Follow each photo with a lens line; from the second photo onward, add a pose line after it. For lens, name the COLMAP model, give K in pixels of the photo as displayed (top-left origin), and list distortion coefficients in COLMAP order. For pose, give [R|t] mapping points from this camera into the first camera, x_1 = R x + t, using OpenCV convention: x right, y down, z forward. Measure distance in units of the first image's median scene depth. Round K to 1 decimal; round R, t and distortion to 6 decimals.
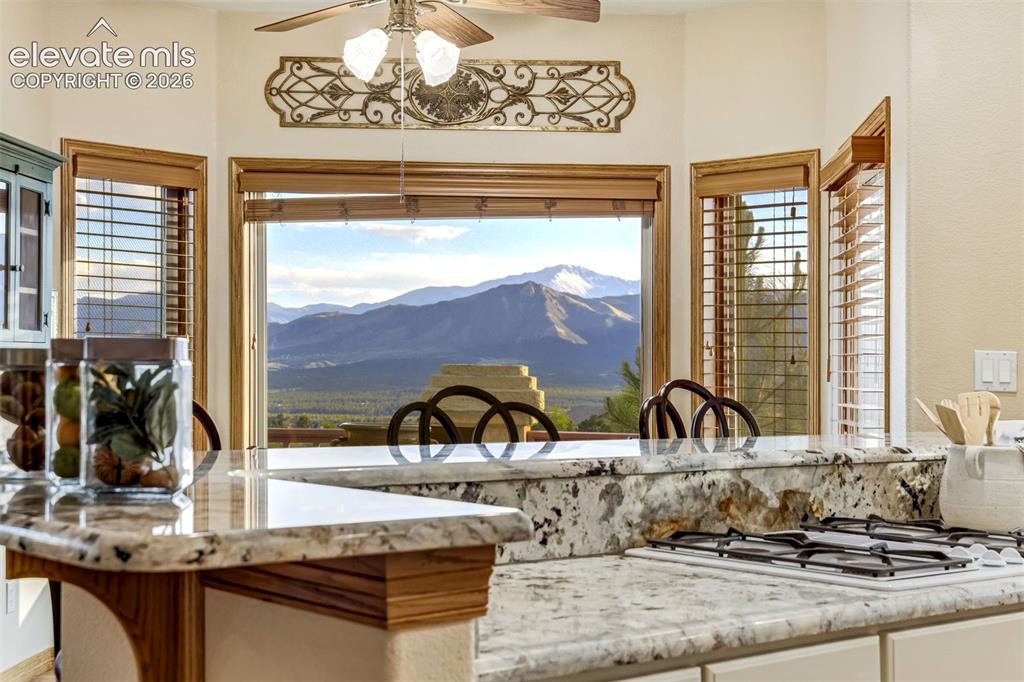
lens RADIAL K [[1512.3, 0, 512.0], [0, 1512.3, 341.0], [0, 0, 1]] dist [0.011137, -0.030661]
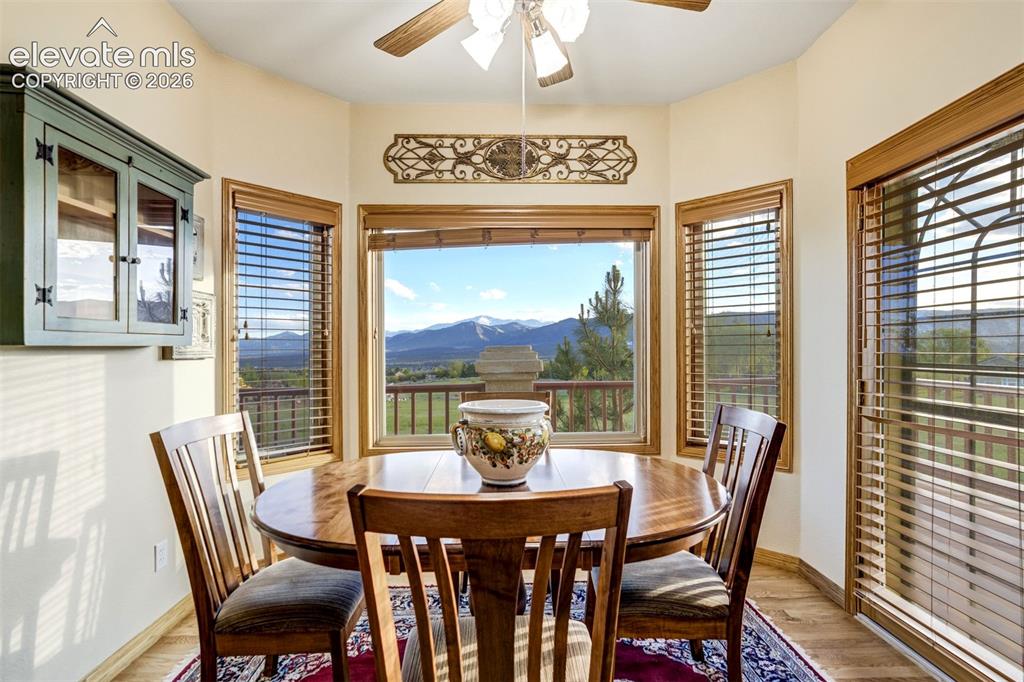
lens RADIAL K [[459.3, 0, 513.8], [0, 459.3, 279.5], [0, 0, 1]] dist [0.001807, 0.000244]
pose [[0.993540, -0.015686, 0.112393, -0.091213], [0.030209, 0.991223, -0.128704, 0.010612], [-0.109388, 0.131268, 0.985293, 0.571849]]
